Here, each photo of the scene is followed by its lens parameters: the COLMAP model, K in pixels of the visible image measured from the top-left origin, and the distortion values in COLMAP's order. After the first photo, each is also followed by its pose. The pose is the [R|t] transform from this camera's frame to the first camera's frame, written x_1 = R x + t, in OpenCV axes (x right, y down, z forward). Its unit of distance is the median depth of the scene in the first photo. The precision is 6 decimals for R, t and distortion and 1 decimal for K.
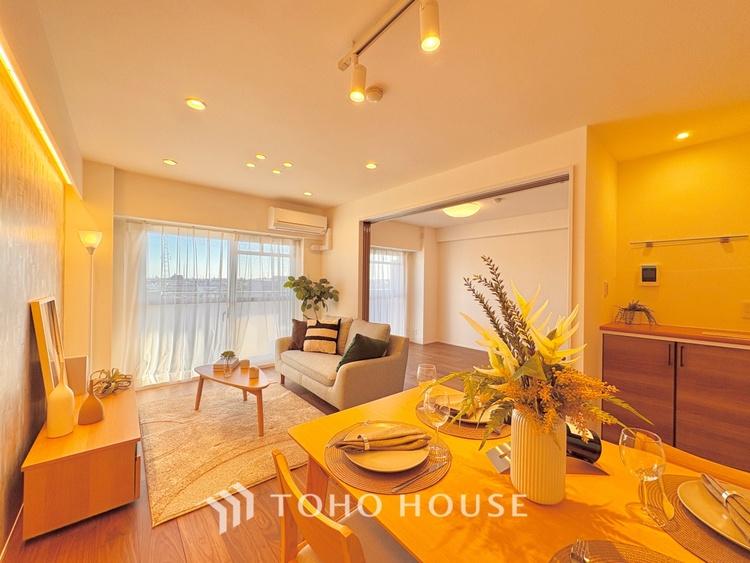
lens RADIAL K [[298.2, 0, 376.2], [0, 298.2, 281.8], [0, 0, 1]] dist [-0.000184, 0.000017]
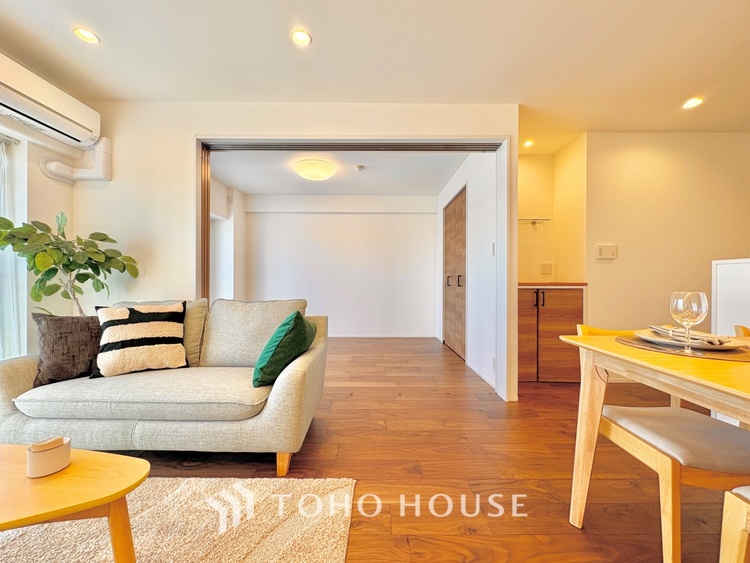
lens RADIAL K [[298.2, 0, 377.0], [0, 298.2, 280.4], [0, 0, 1]] dist [-0.000184, 0.000017]
pose [[0.652074, -0.009178, 0.758100, -0.271396], [0.007092, 0.999957, 0.006006, 0.075741], [-0.758122, 0.001460, 0.652111, 0.340592]]
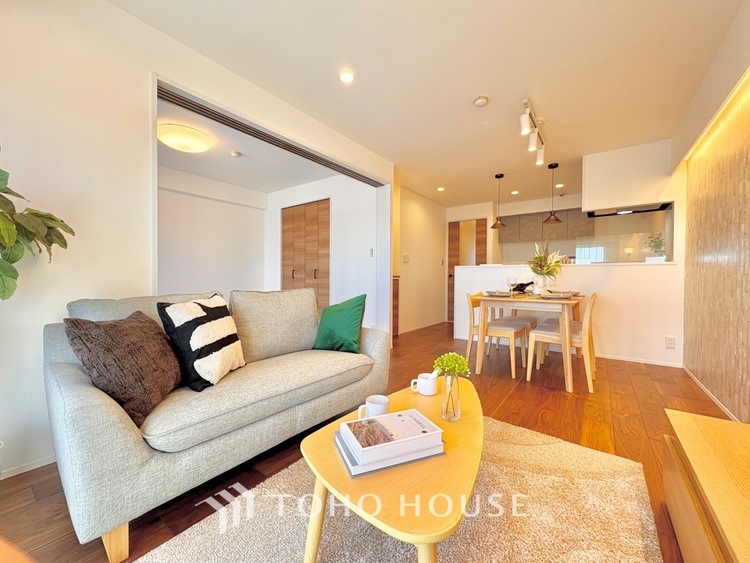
lens RADIAL K [[298.2, 0, 375.2], [0, 298.2, 282.5], [0, 0, 1]] dist [-0.000184, 0.000017]
pose [[-0.213908, -0.031413, 0.976349, -0.558430], [-0.007715, 0.999506, 0.030468, 0.080204], [-0.976823, -0.001016, -0.214045, 0.769645]]
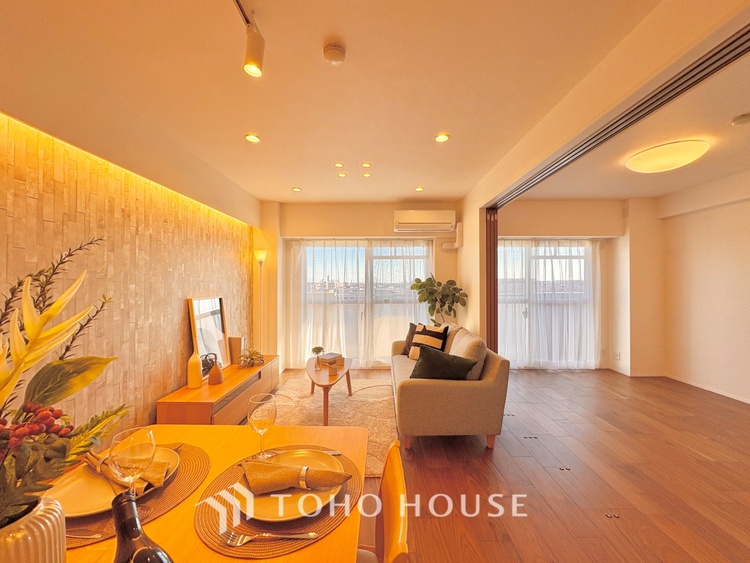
lens RADIAL K [[298.2, 0, 375.8], [0, 298.2, 282.7], [0, 0, 1]] dist [-0.000184, 0.000017]
pose [[0.750325, -0.016823, -0.660854, 0.262853], [0.011183, 0.999856, -0.012756, 0.006467], [0.660974, 0.002181, 0.750406, 0.199176]]
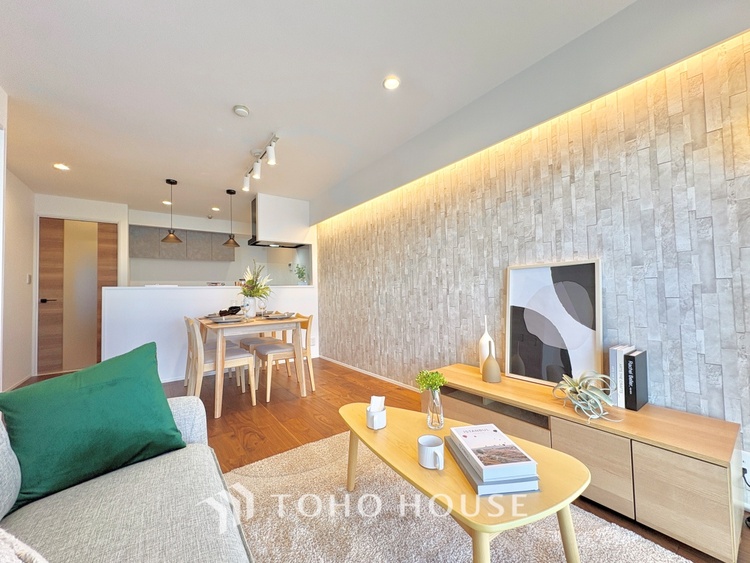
lens RADIAL K [[298.2, 0, 375.4], [0, 298.2, 282.1], [0, 0, 1]] dist [-0.000184, 0.000017]
pose [[-0.997563, 0.011752, 0.068776, -0.286011], [0.009678, 0.999491, -0.030414, 0.068162], [-0.069098, -0.029674, -0.997168, 0.957932]]
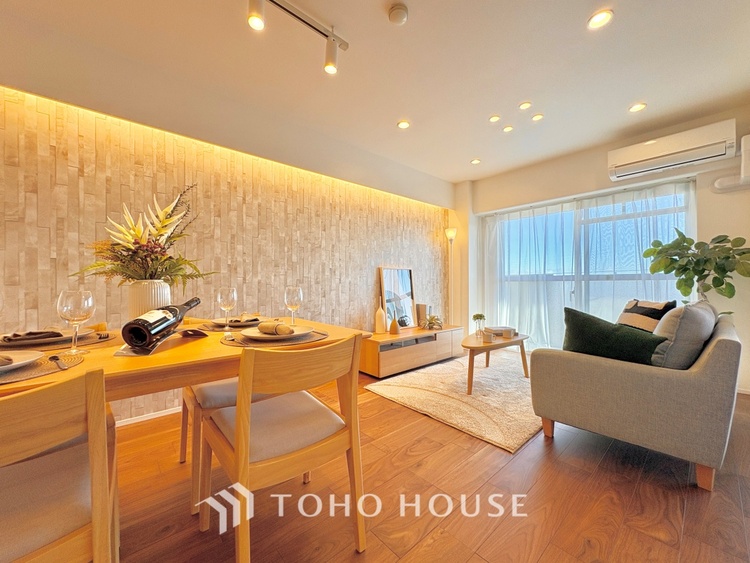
lens RADIAL K [[298.2, 0, 374.9], [0, 298.2, 281.6], [0, 0, 1]] dist [-0.000184, 0.000017]
pose [[0.011894, -0.021839, -0.999691, 0.380944], [0.003376, 0.999757, -0.021800, 0.089221], [0.999924, -0.003115, 0.011965, 0.395042]]
